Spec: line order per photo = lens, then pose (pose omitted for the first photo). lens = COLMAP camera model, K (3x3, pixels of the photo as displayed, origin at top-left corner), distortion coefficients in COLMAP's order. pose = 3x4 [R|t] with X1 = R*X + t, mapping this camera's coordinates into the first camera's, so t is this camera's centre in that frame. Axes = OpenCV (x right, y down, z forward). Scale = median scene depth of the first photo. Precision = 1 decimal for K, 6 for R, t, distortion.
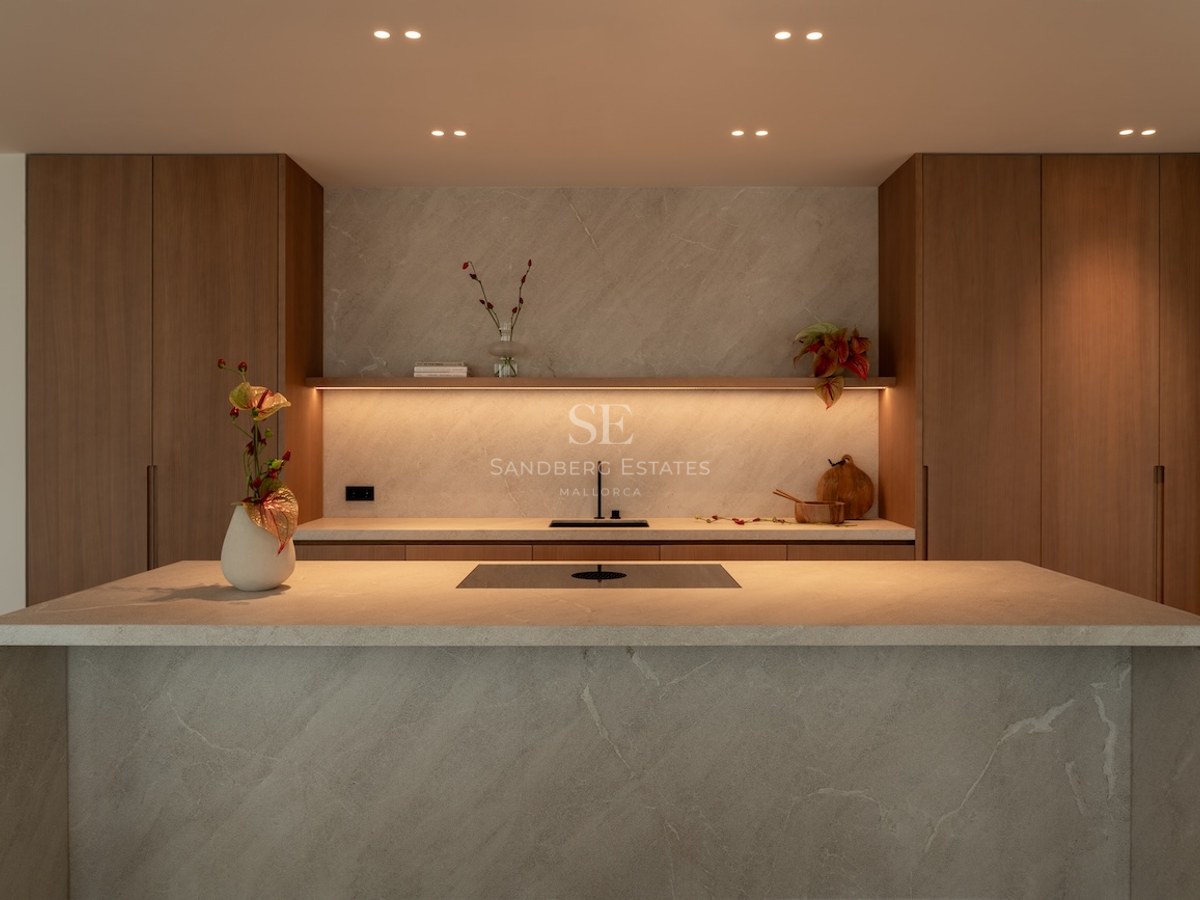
lens RADIAL K [[948.8, 0, 627.4], [0, 948.8, 445.1], [0, 0, 1]] dist [0.046664, 0.056369]
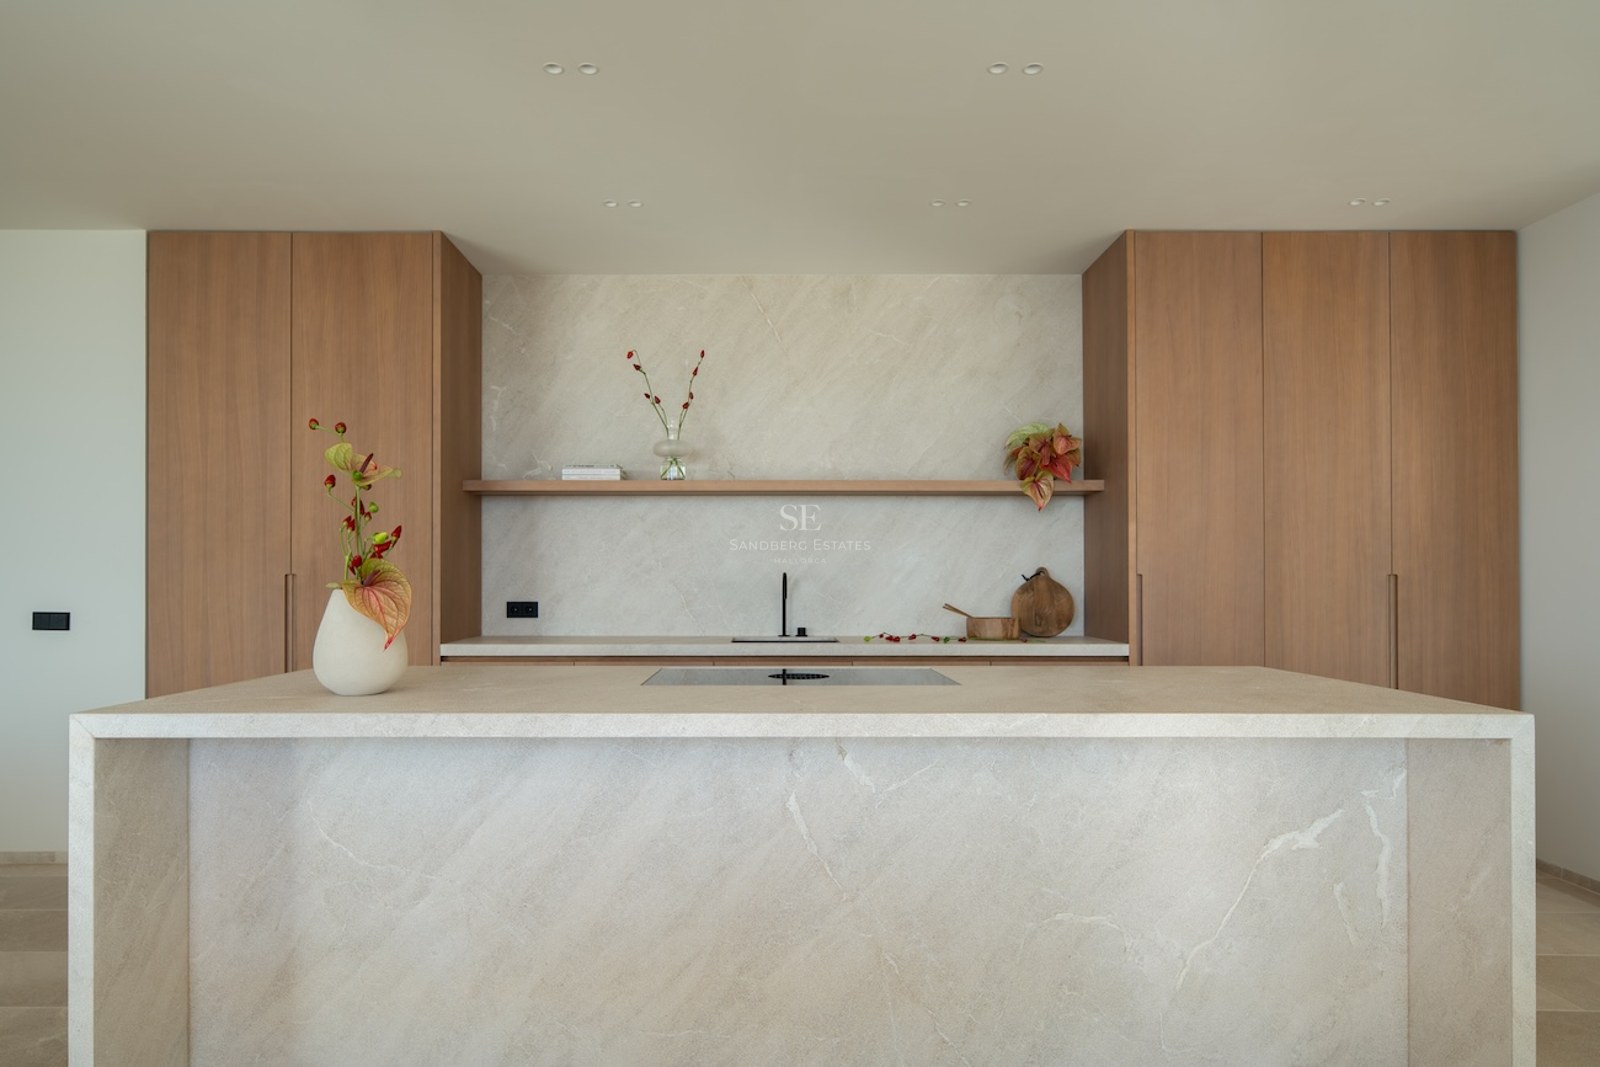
lens RADIAL K [[981.5, 0, 801.4], [0, 981.5, 564.6], [0, 0, 1]] dist [0.086352, 0.001246]
pose [[0.999869, -0.009136, 0.013392, -0.040023], [0.009643, 0.999220, -0.038306, 0.070205], [-0.013031, 0.038430, 0.999176, 0.078441]]
